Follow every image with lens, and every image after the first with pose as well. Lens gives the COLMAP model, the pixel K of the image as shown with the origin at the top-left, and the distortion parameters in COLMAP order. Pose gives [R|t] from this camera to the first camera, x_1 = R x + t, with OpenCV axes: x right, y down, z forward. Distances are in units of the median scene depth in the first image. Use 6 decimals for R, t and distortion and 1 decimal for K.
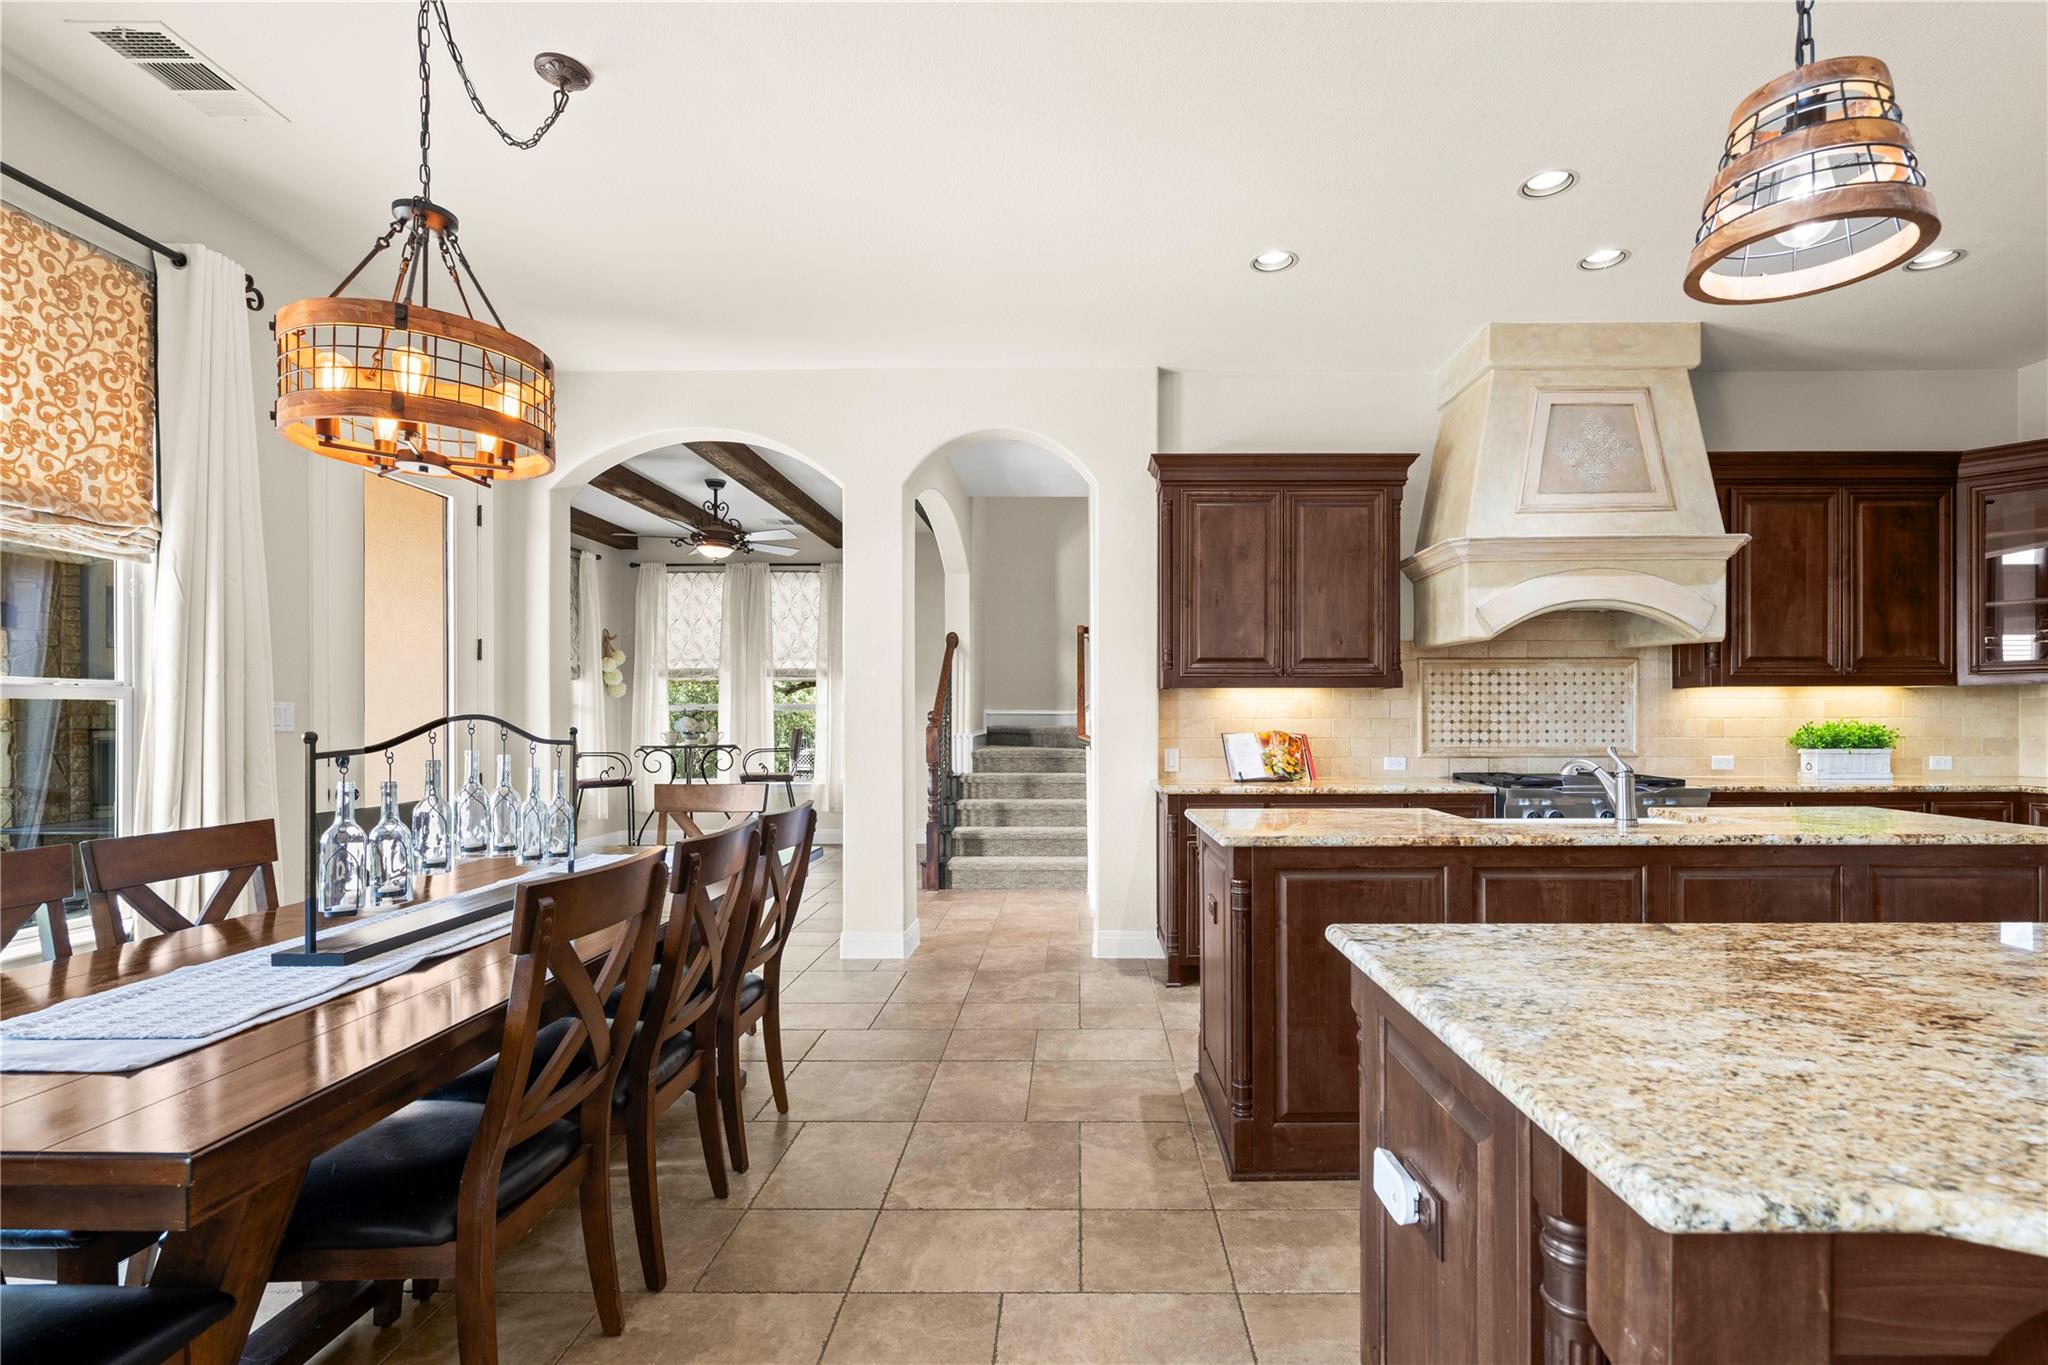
lens RADIAL K [[925.7, 0, 1075.7], [0, 925.7, 717.1], [0, 0, 1]] dist [0.000122, -0.000599]
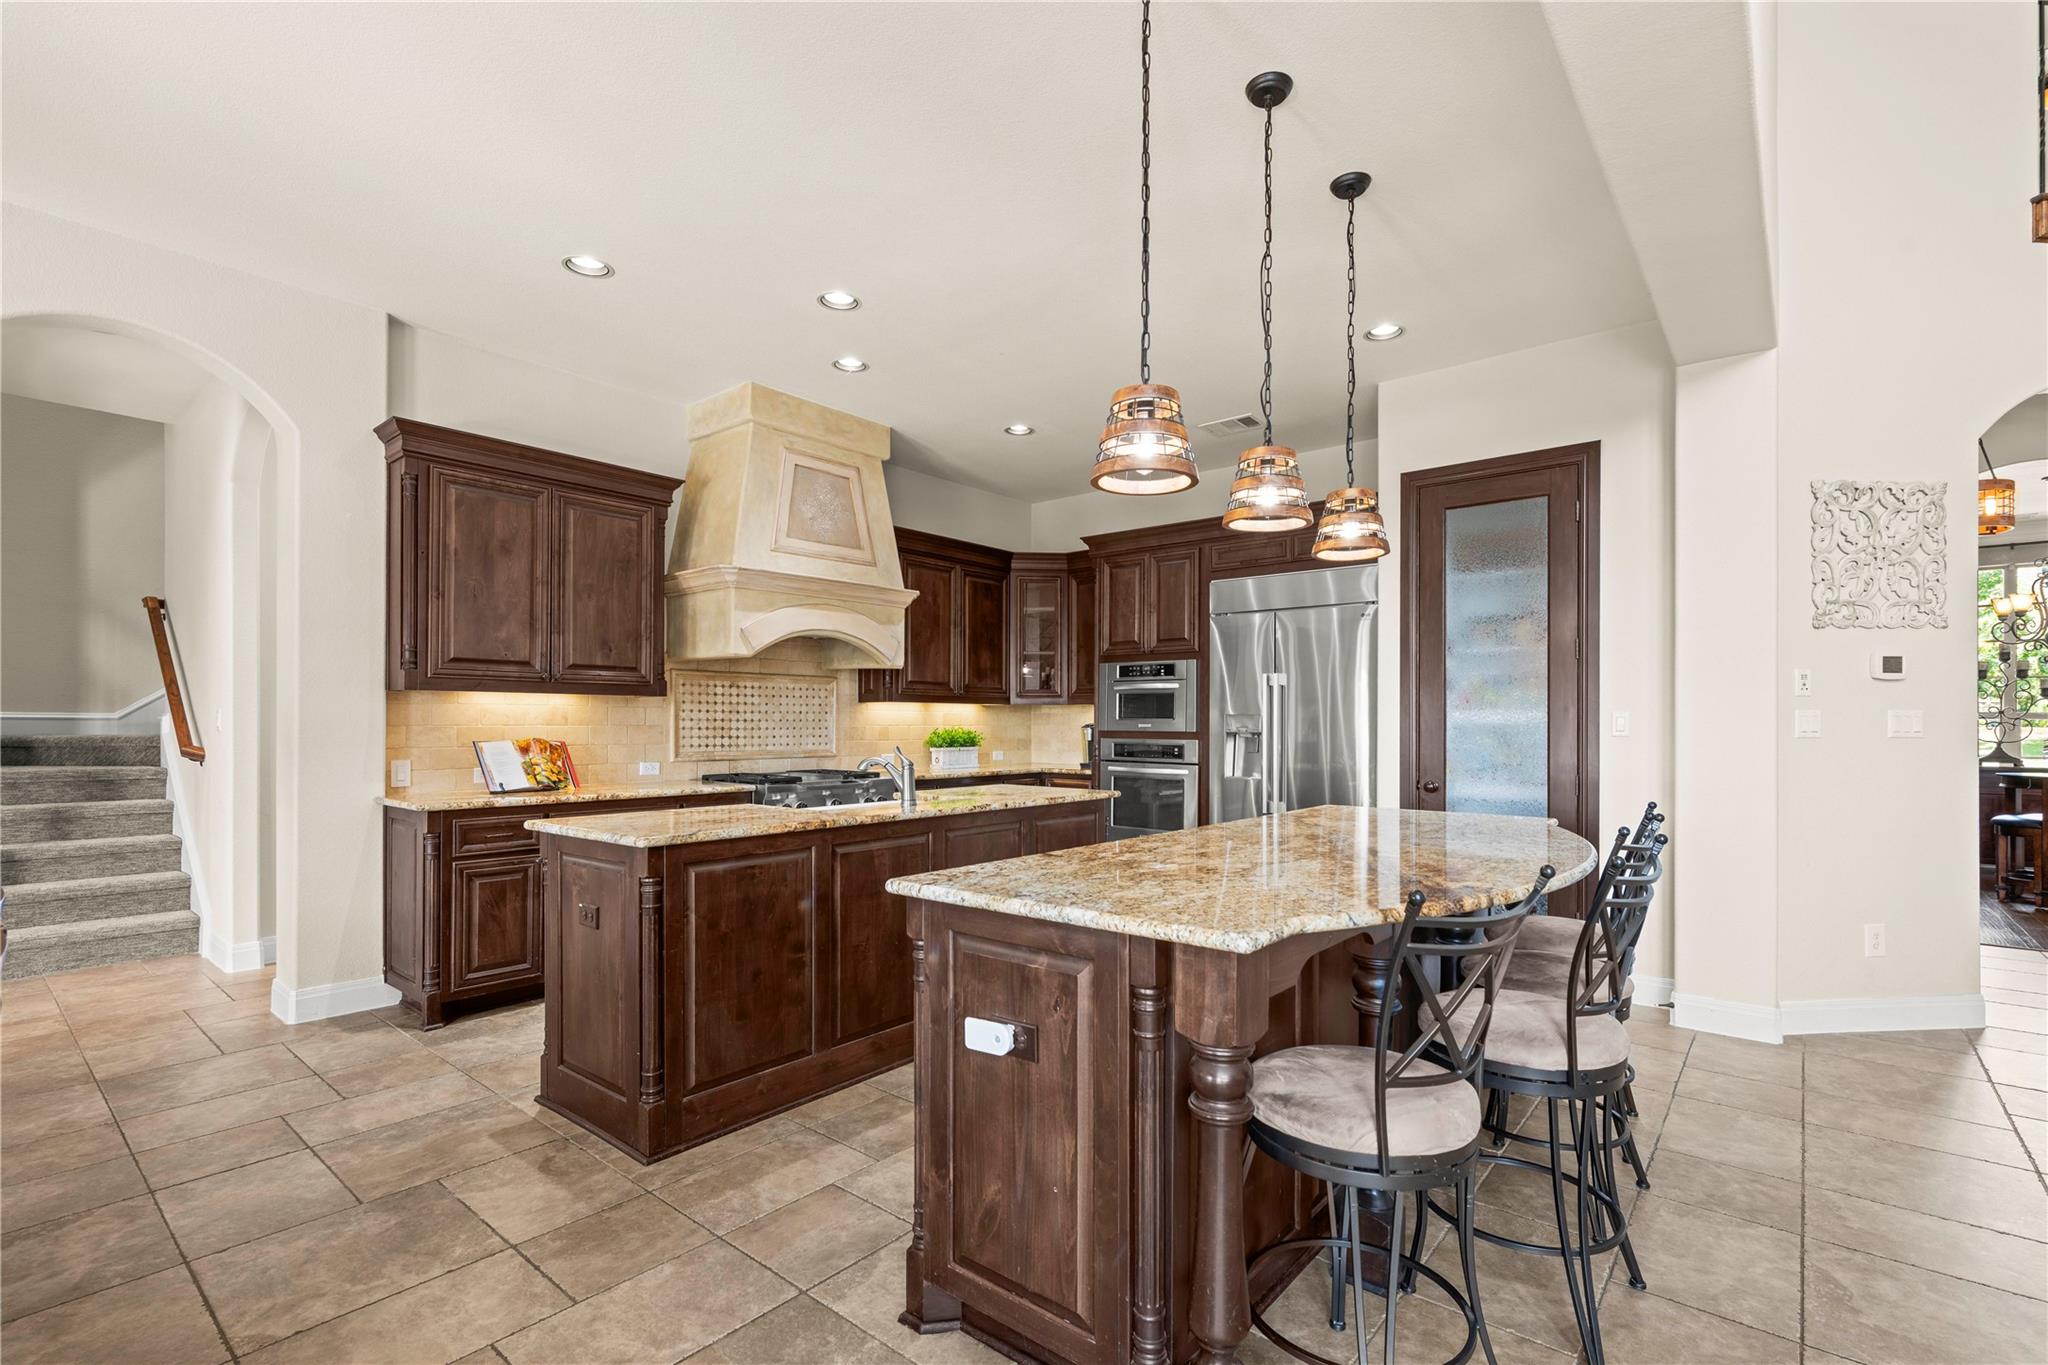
lens RADIAL K [[925.7, 0, 1041.1], [0, 925.7, 721.1], [0, 0, 1]] dist [0.000122, -0.000599]
pose [[0.632474, 0.005671, 0.774561, -0.197336], [-0.003220, 0.999984, -0.004693, 0.000005], [-0.774575, 0.000474, 0.632482, -0.006019]]
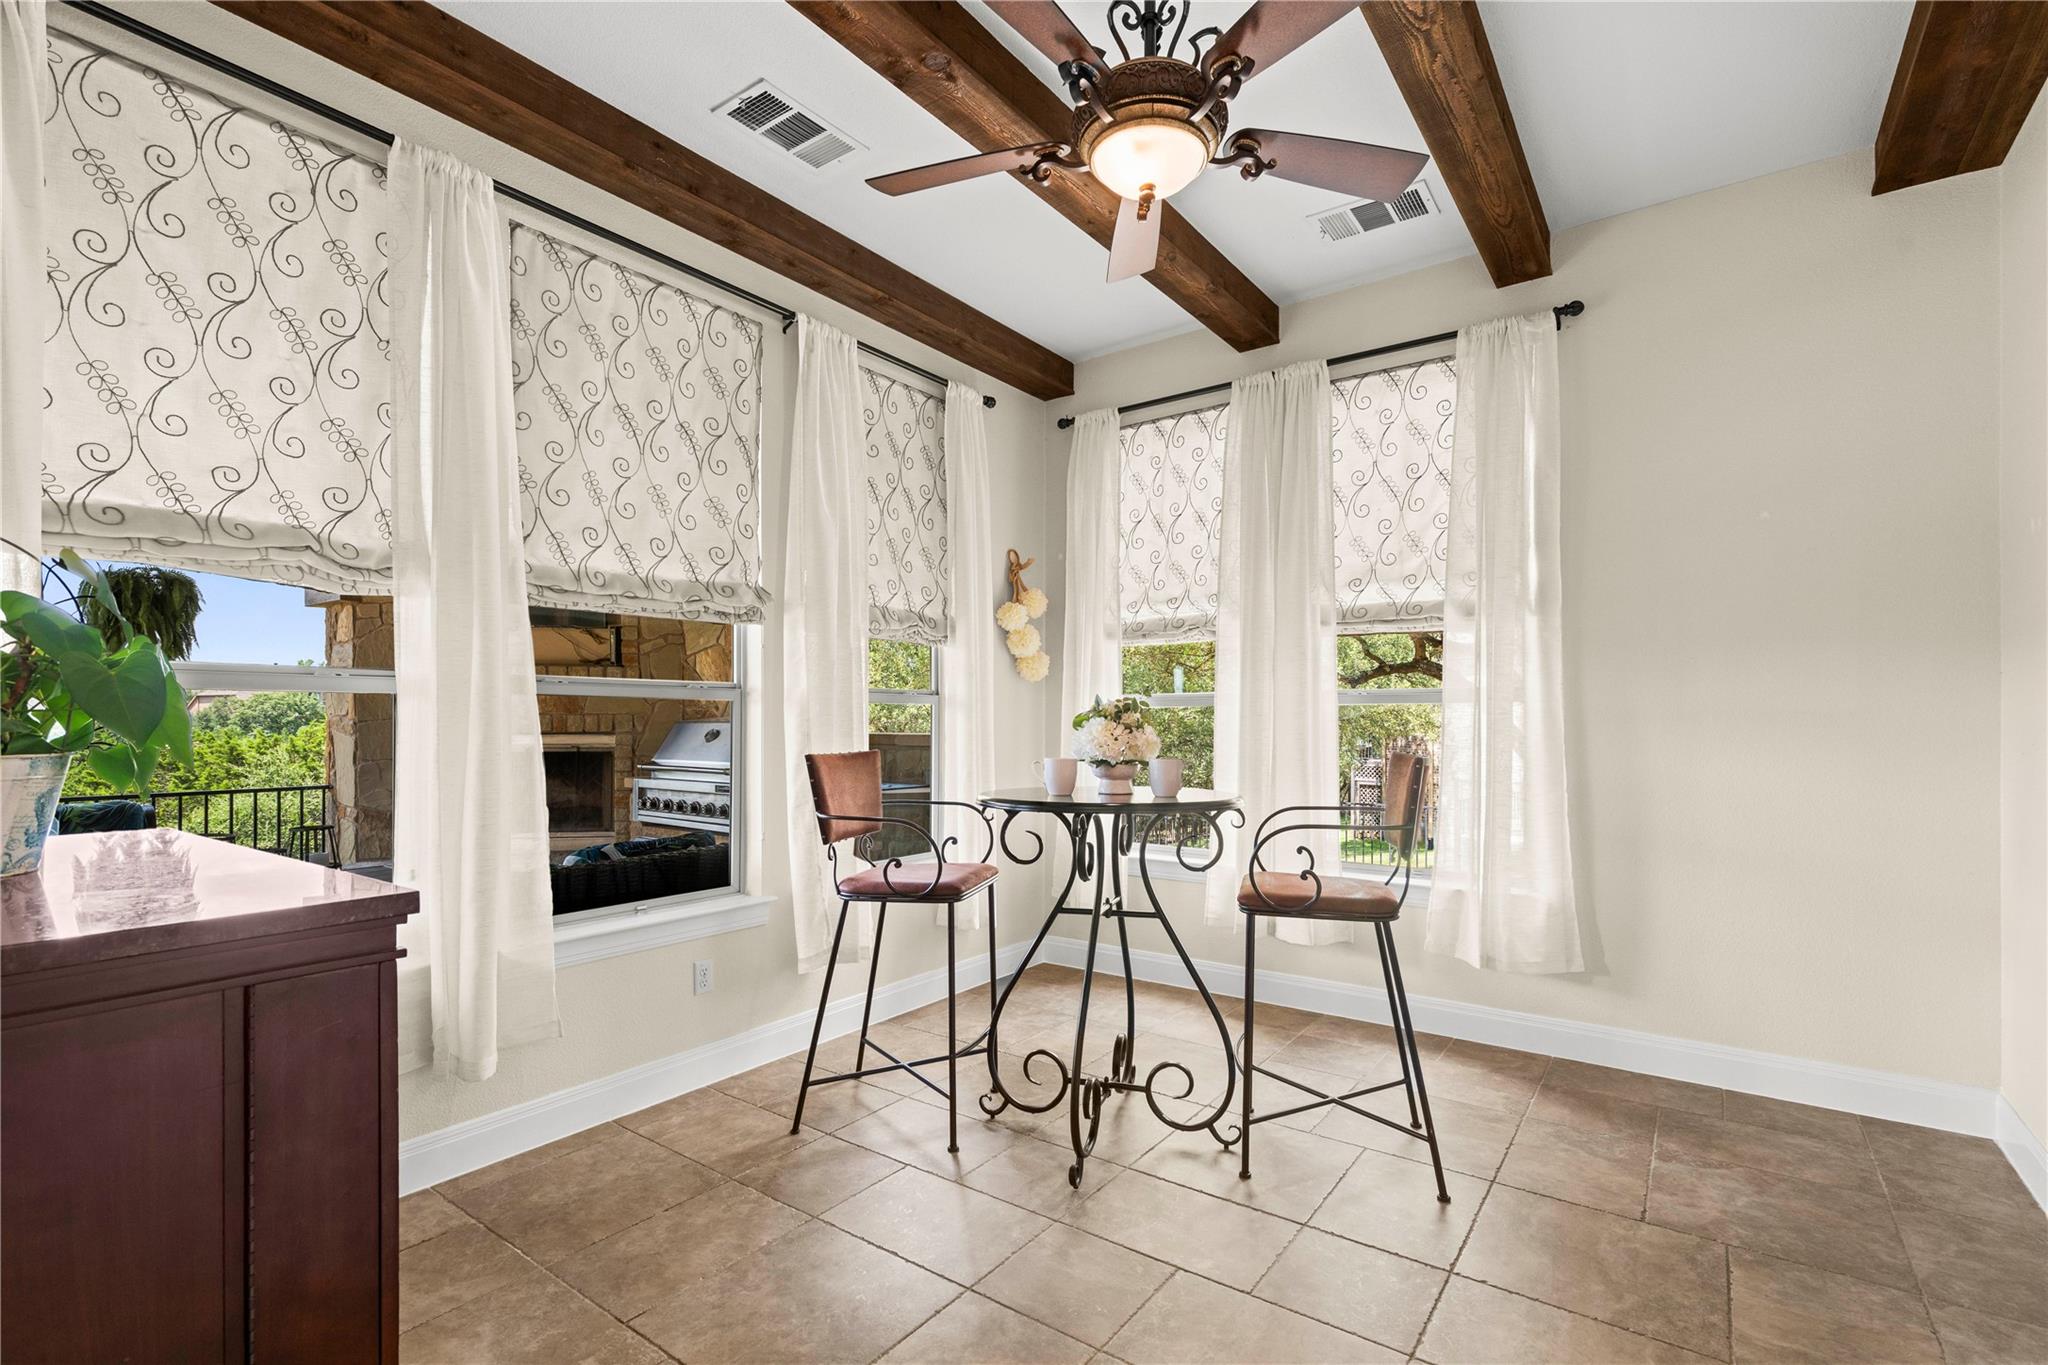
lens RADIAL K [[925.7, 0, 1038.3], [0, 925.7, 716.6], [0, 0, 1]] dist [0.000122, -0.000599]
pose [[0.814322, -0.001883, -0.580411, -0.374079], [-0.001298, 0.999986, -0.005065, 0.001293], [0.580413, 0.004878, 0.814308, 1.121750]]
